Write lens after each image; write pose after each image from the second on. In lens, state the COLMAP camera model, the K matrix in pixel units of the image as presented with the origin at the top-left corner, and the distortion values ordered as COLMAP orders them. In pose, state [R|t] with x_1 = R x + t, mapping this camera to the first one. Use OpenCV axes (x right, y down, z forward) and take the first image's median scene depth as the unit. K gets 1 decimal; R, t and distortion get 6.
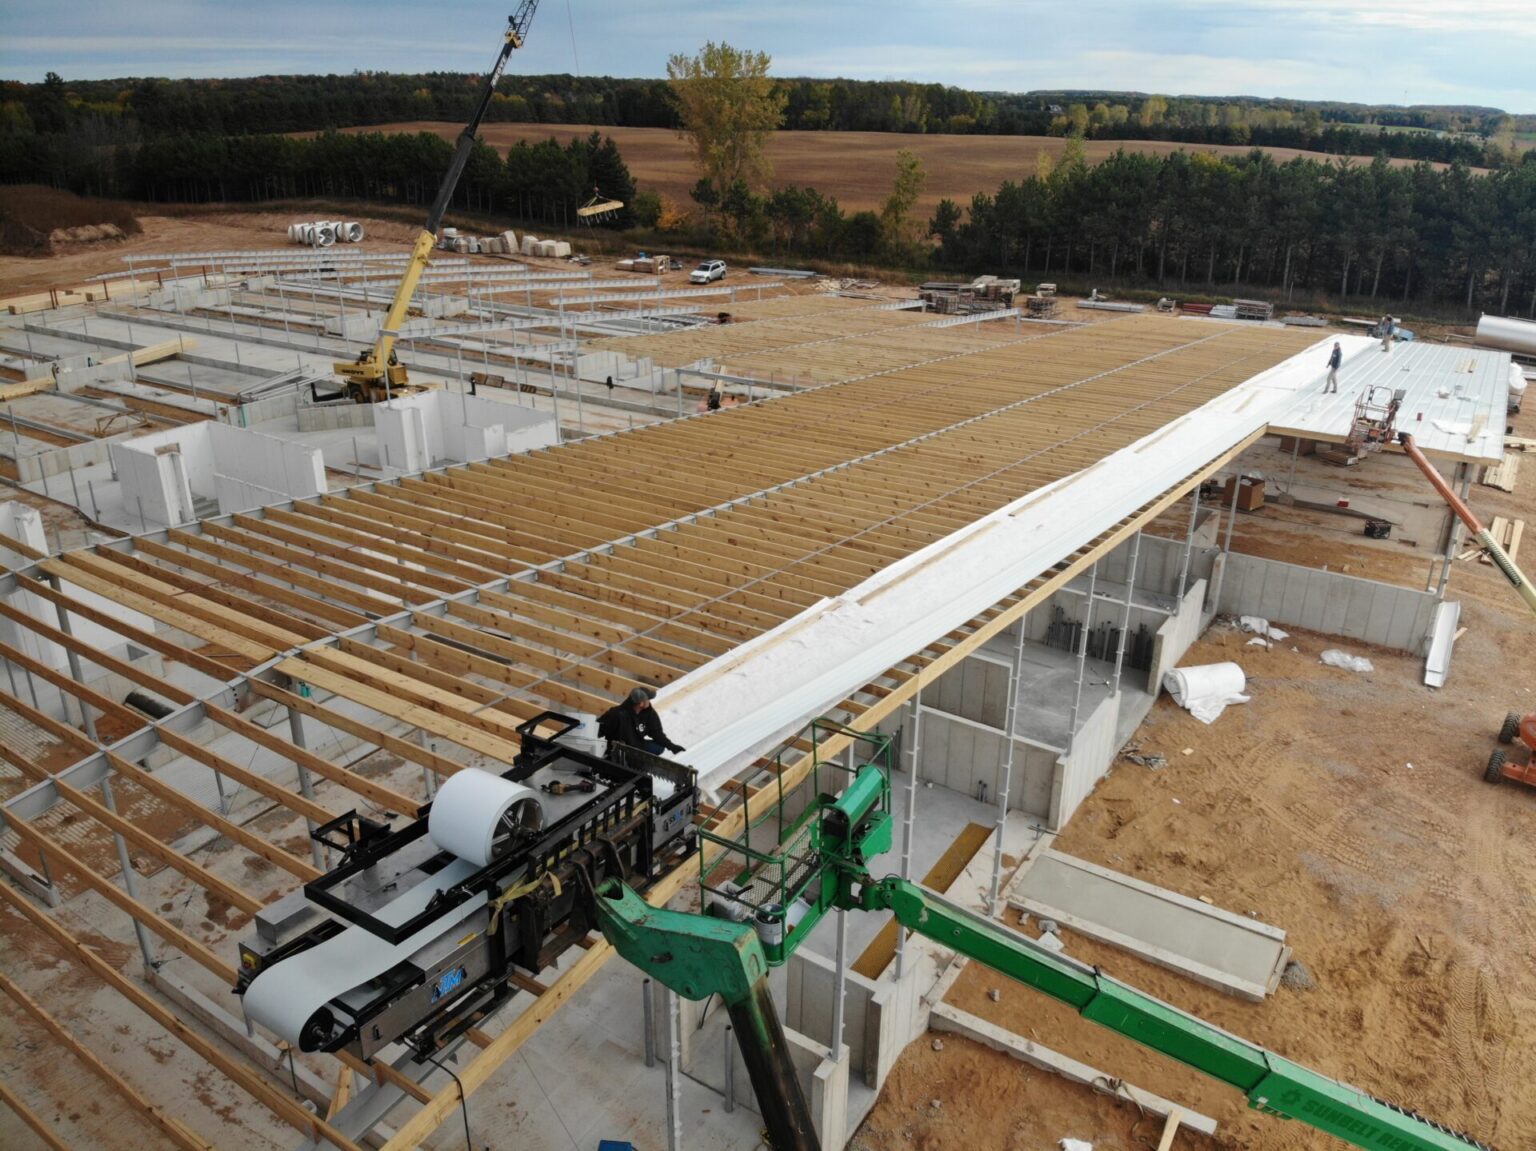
lens RADIAL K [[1130.2, 0, 761.6], [0, 1130.2, 573.8], [0, 0, 1]] dist [0.011148, -0.114621]
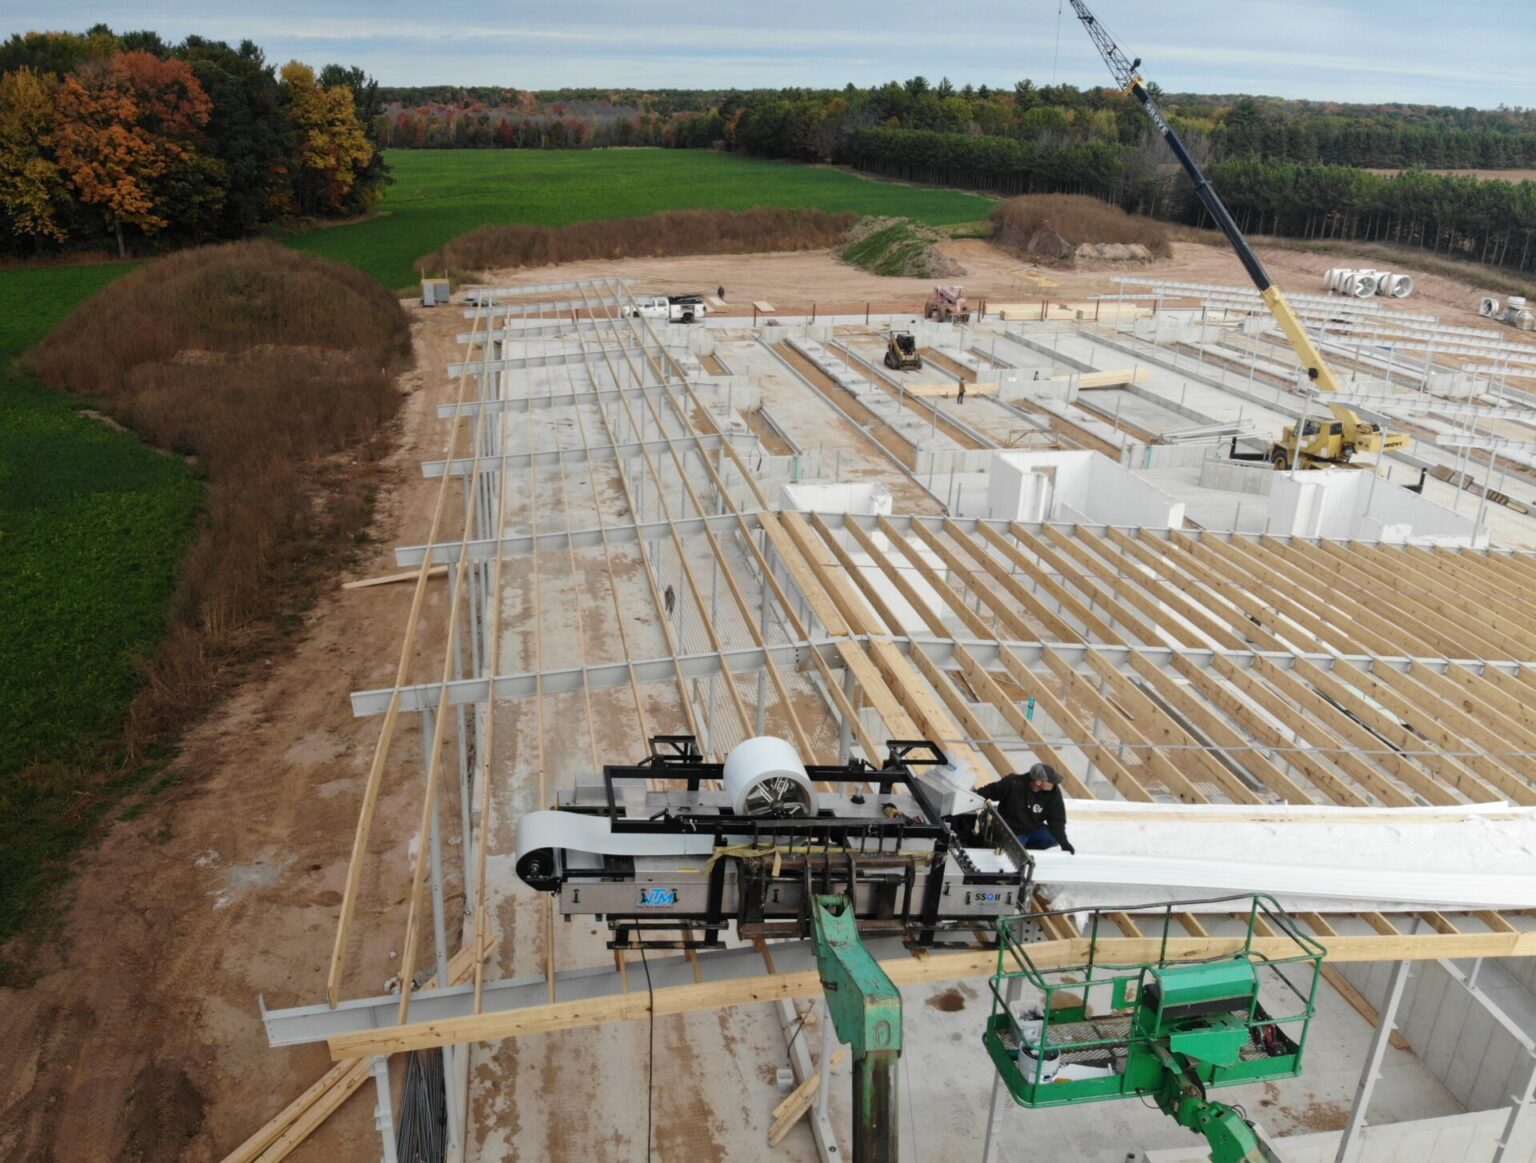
lens RADIAL K [[1289.1, 0, 661.9], [0, 1289.1, 653.3], [0, 0, 1]] dist [-0.043316, -0.064044]
pose [[0.634499, 0.291079, -0.716019, 0.135882], [-0.293114, 0.947797, 0.125560, -0.004183], [0.715189, 0.130207, 0.686696, 0.033930]]
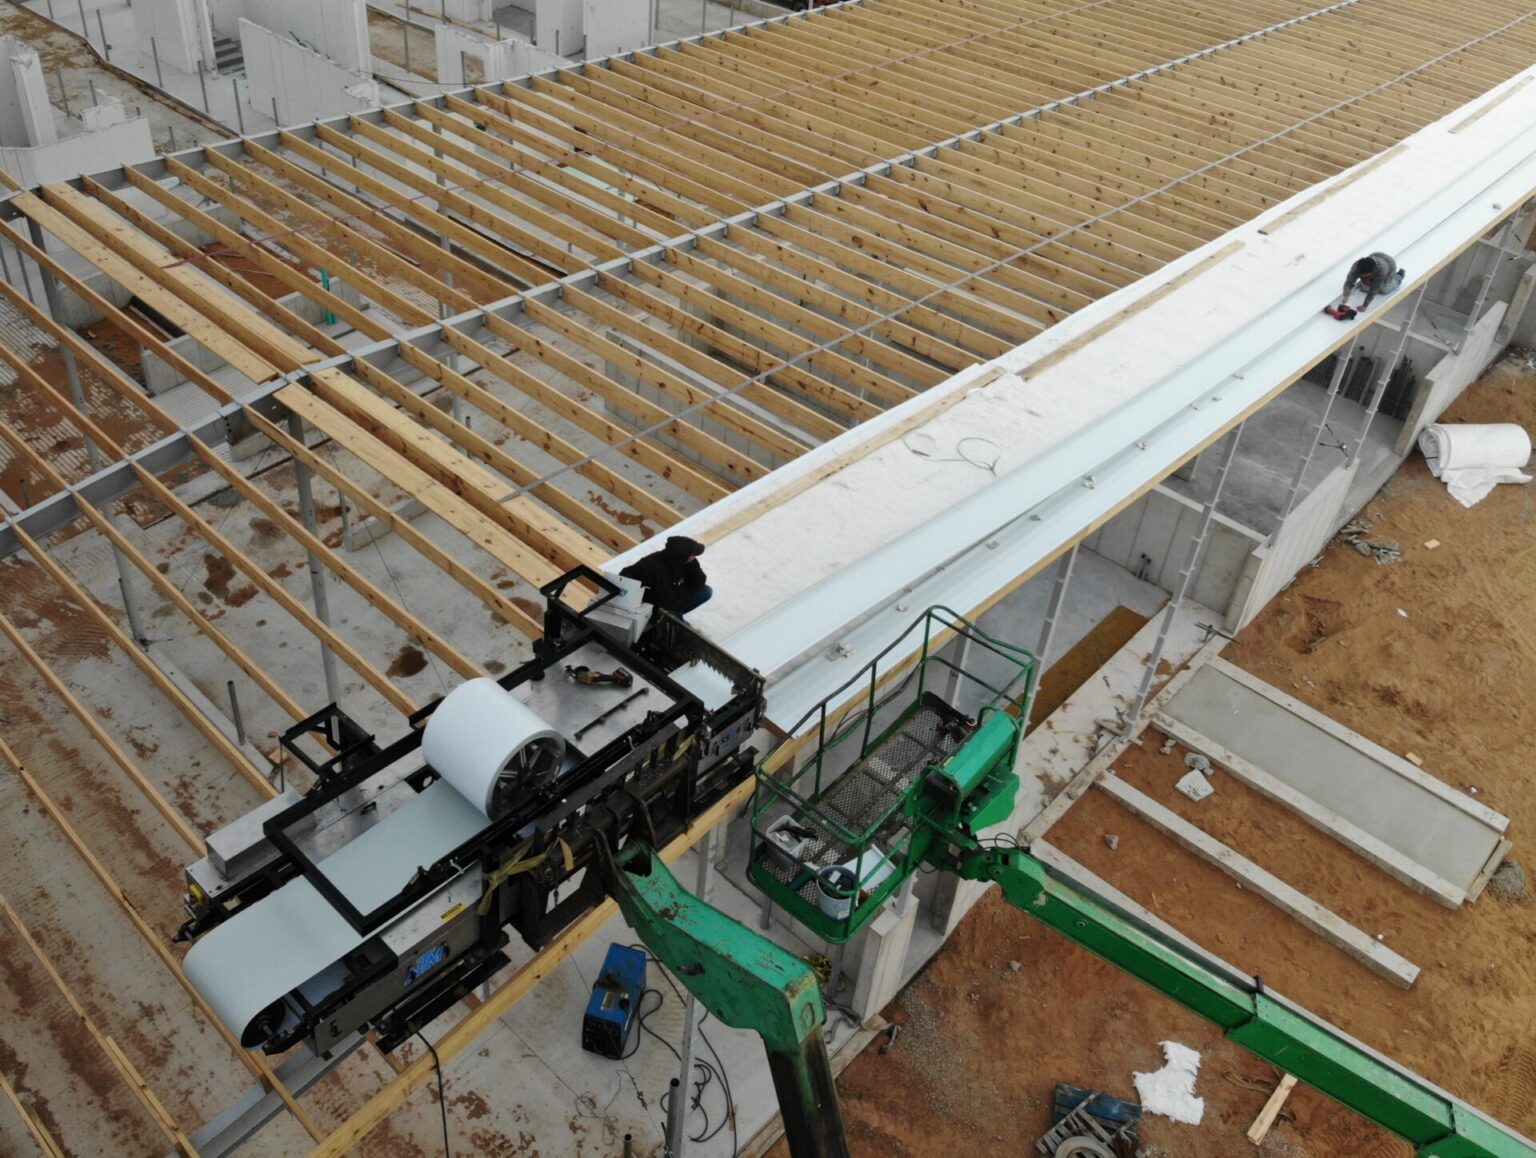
lens RADIAL K [[1362.7, 0, 608.2], [0, 1362.7, 468.8], [0, 0, 1]] dist [-0.007282, -0.089265]
pose [[0.975043, 0.137638, -0.174203, -0.007295], [-0.090180, 0.962530, 0.255743, -0.060677], [0.202876, -0.233651, 0.950920, 0.045256]]
